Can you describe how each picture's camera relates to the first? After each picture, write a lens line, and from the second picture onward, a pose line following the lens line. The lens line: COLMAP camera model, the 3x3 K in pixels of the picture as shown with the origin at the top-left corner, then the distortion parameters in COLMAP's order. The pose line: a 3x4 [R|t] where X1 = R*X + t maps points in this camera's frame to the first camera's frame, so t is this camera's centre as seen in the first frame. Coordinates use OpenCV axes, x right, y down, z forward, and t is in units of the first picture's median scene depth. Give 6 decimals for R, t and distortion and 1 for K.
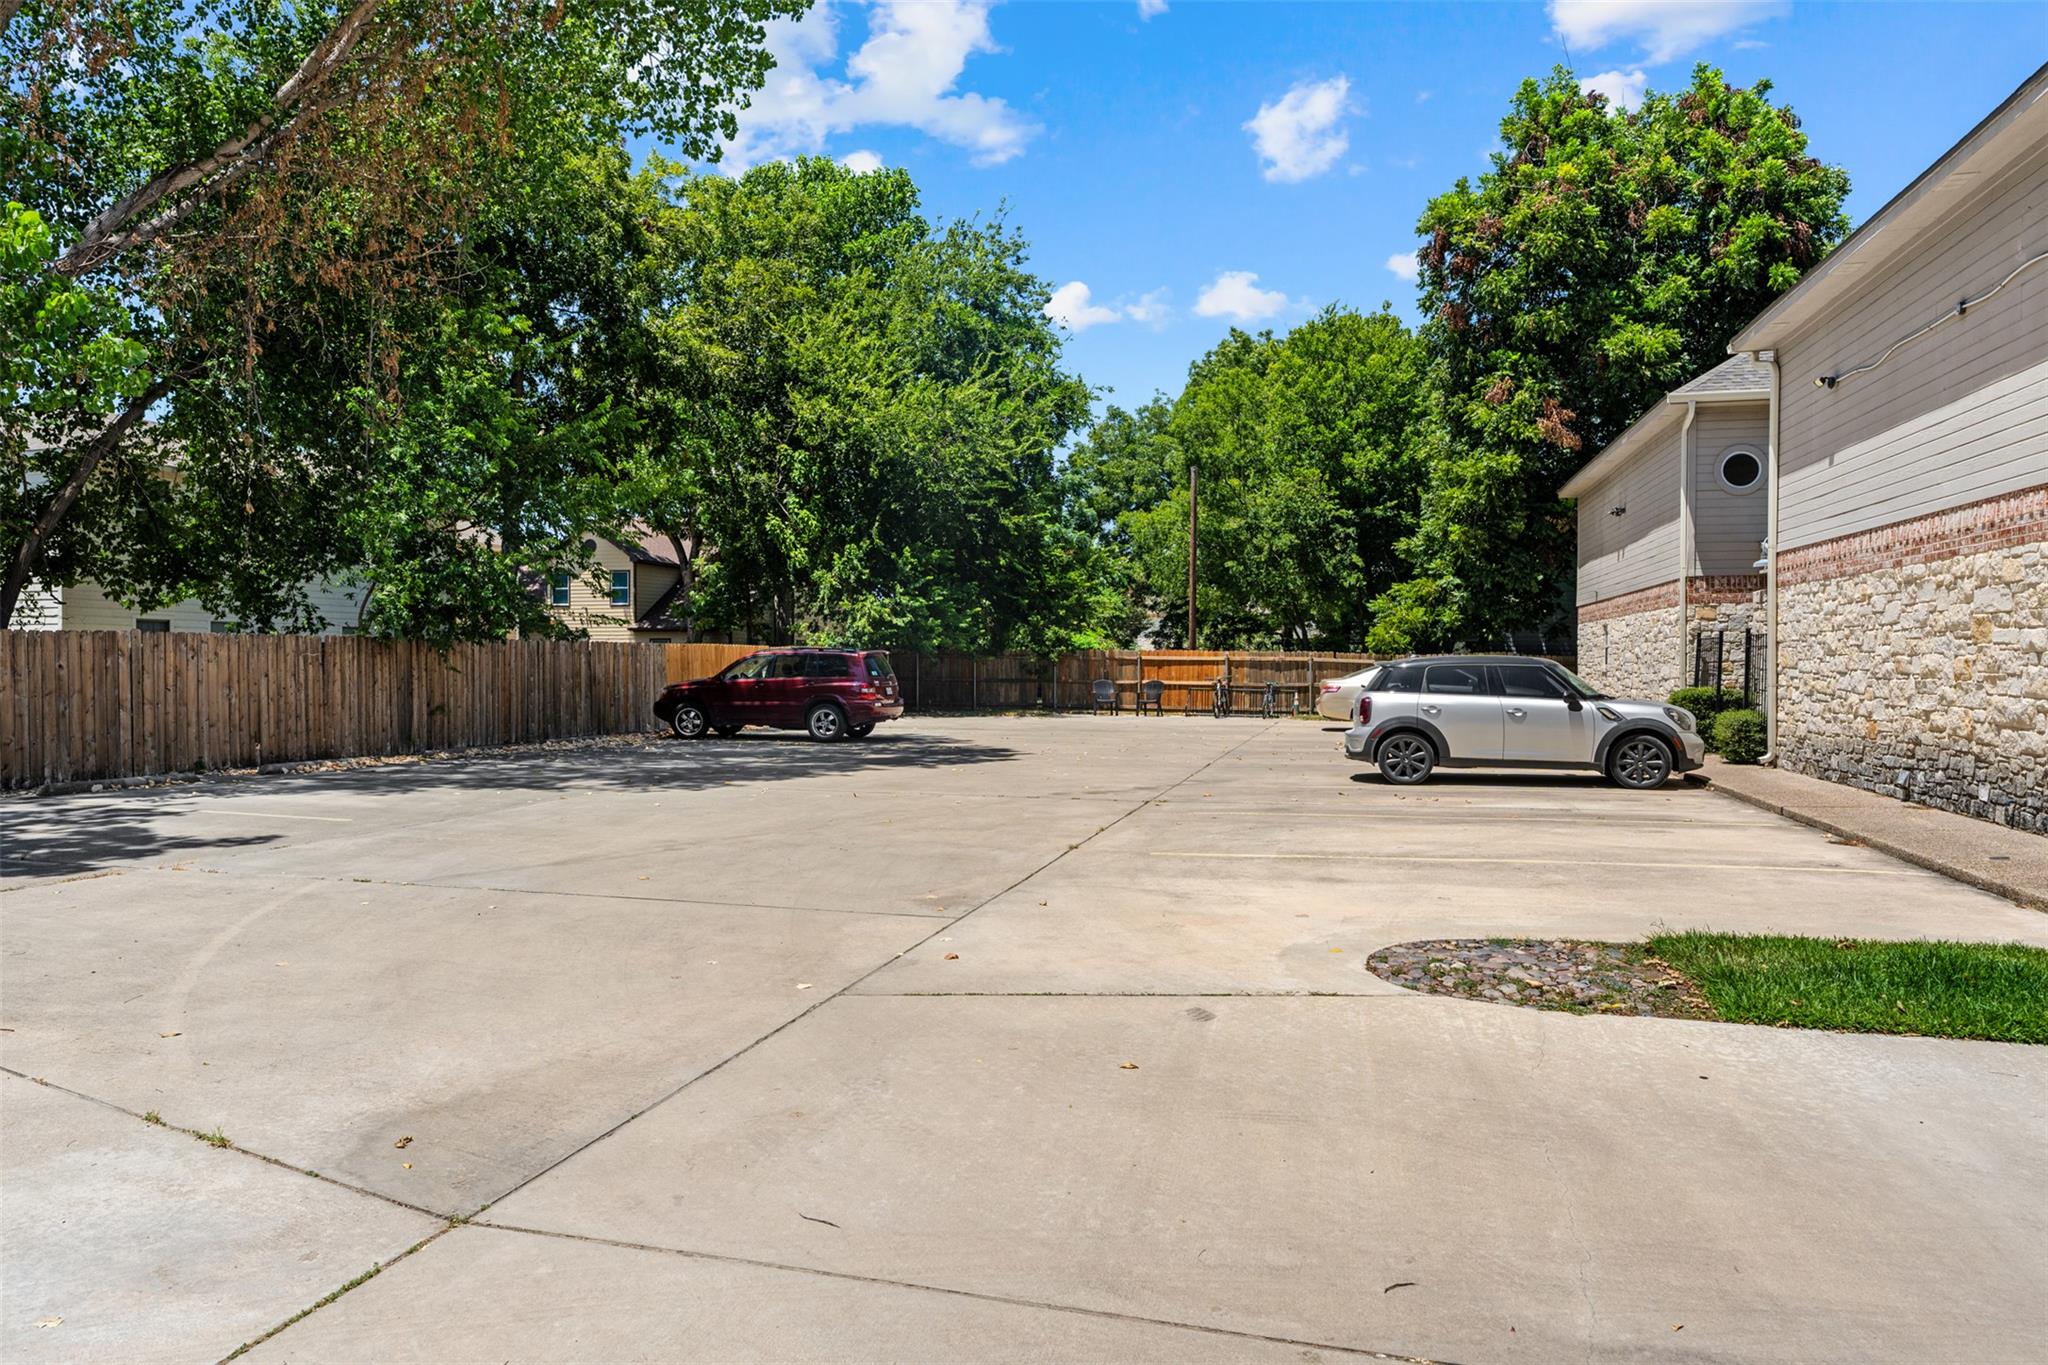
lens RADIAL K [[1271.7, 0, 1024.0], [0, 1271.7, 682.5], [0, 0, 1]] dist [-0.030869, 0.000144]
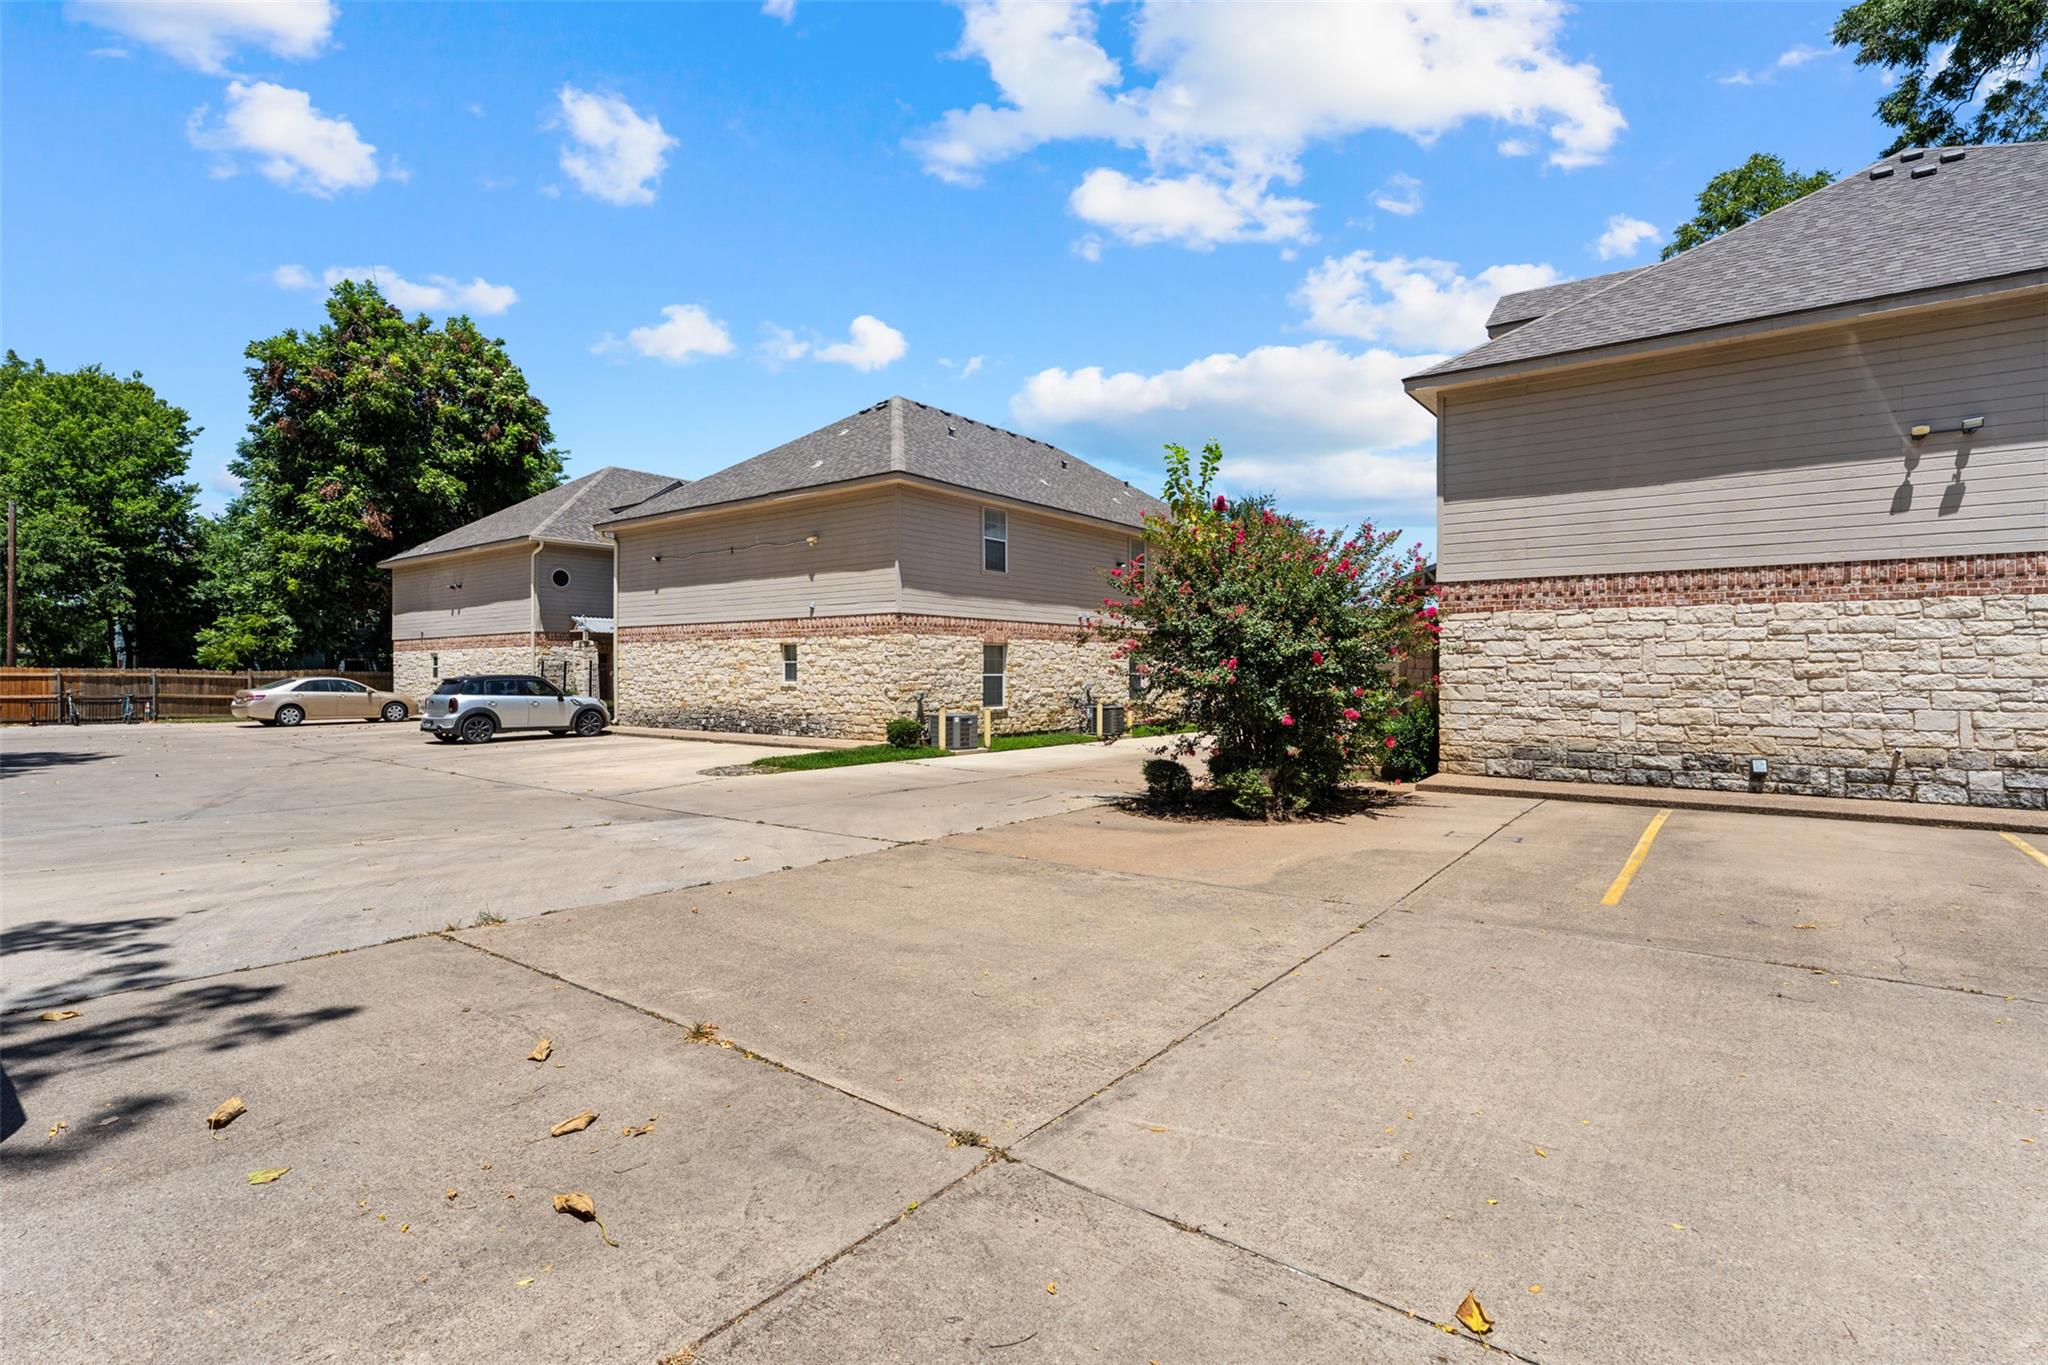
lens RADIAL K [[954.1, 0, 1024.0], [0, 954.1, 682.5], [0, 0, 1]] dist [0.000042, 0.000007]
pose [[0.362451, -0.012287, 0.931922, -0.376332], [0.016943, 0.999835, 0.006593, -0.003099], [-0.931849, 0.013400, 0.362600, -0.143107]]
